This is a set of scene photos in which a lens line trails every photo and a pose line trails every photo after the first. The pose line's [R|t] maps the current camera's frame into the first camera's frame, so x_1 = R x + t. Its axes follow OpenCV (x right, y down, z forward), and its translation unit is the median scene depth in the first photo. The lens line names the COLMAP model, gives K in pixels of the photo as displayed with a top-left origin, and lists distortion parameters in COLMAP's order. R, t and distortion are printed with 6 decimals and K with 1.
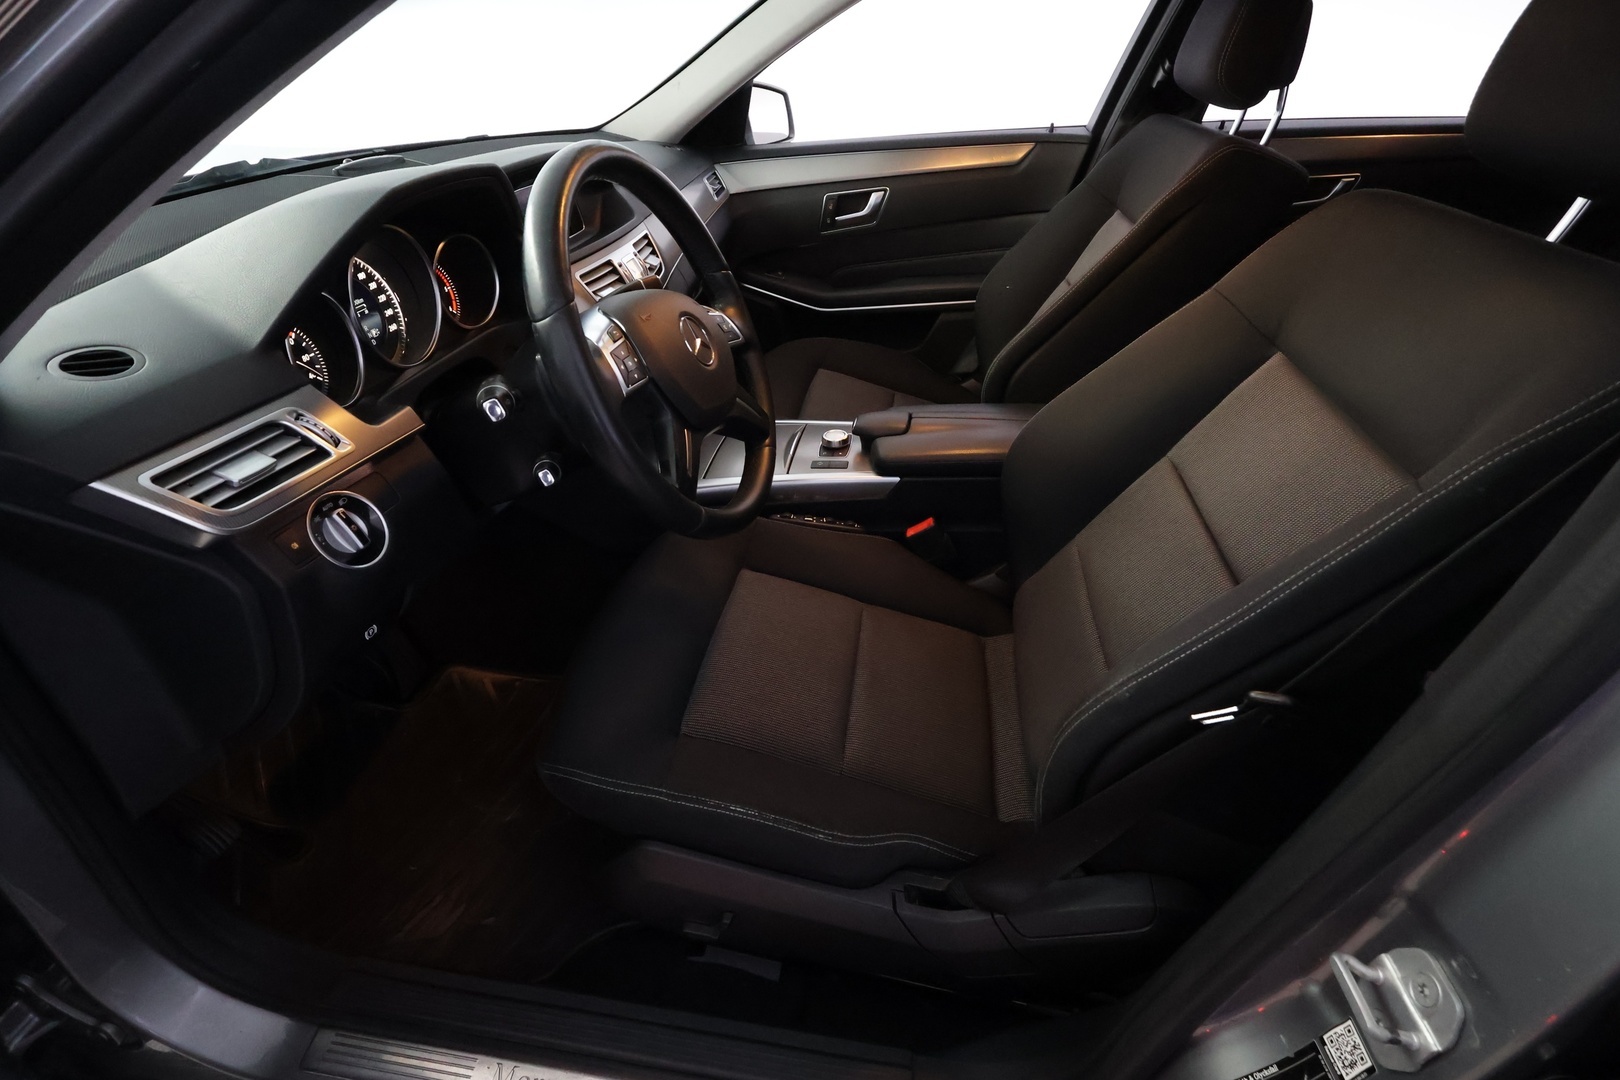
lens RADIAL K [[765.1, 0, 815.7], [0, 765.1, 538.0], [0, 0, 1]] dist [0.000537, -0.000227]
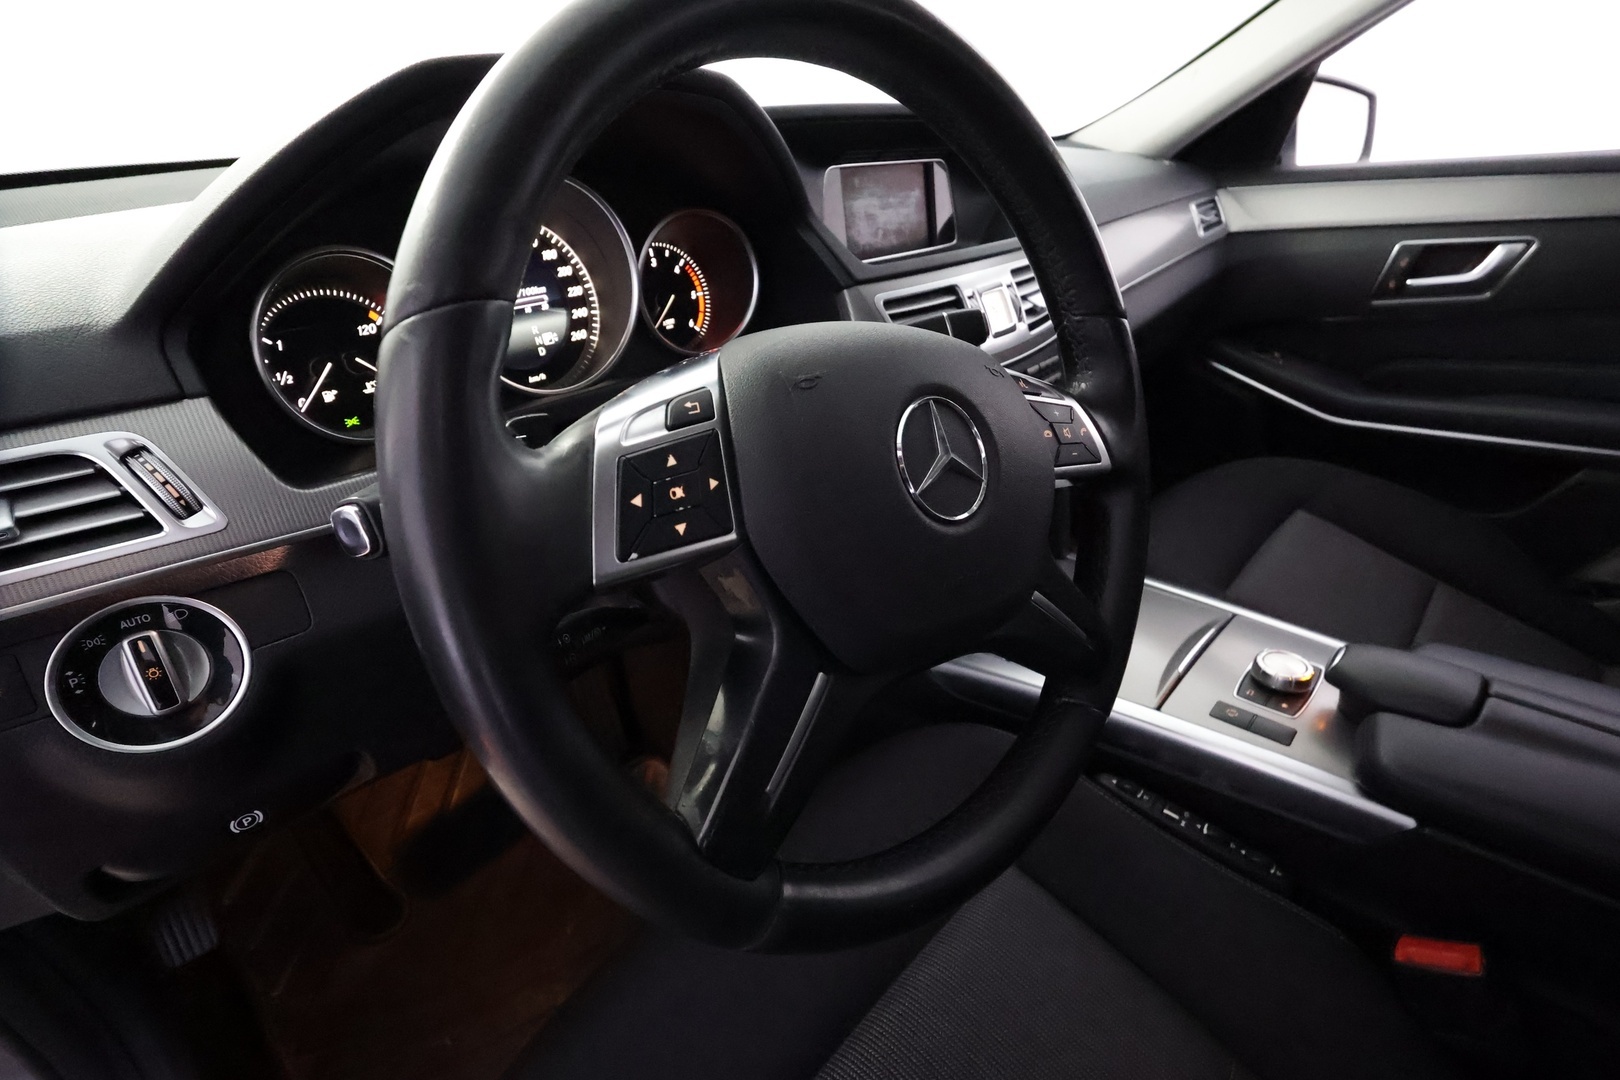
lens RADIAL K [[765.1, 0, 803.5], [0, 765.1, 540.3], [0, 0, 1]] dist [0.000537, -0.000227]
pose [[0.815524, 0.270009, -0.511875, 0.002521], [-0.303079, 0.952762, 0.019704, -0.138038], [0.493015, 0.139070, 0.858834, 0.424841]]
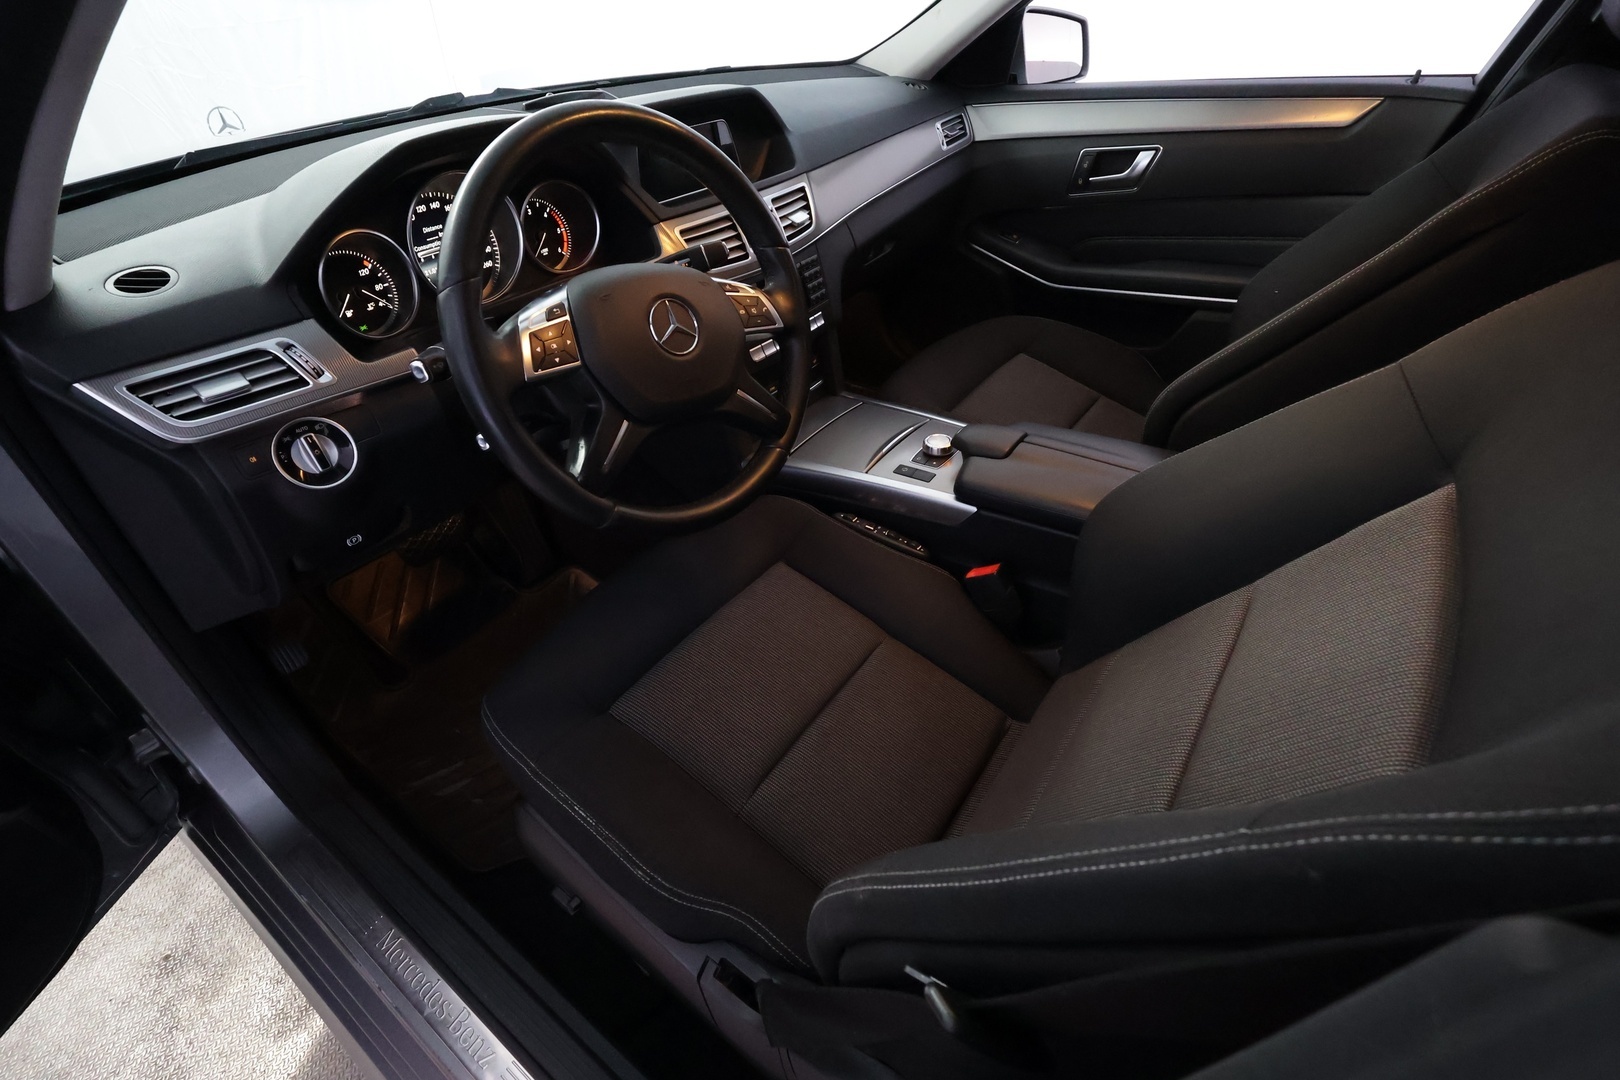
lens RADIAL K [[765.1, 0, 803.2], [0, 765.1, 539.0], [0, 0, 1]] dist [0.000537, -0.000227]
pose [[0.885681, 0.264296, -0.381729, 0.277584], [-0.231482, 0.964060, 0.130402, -0.114067], [0.402474, -0.027131, 0.915029, 0.142615]]
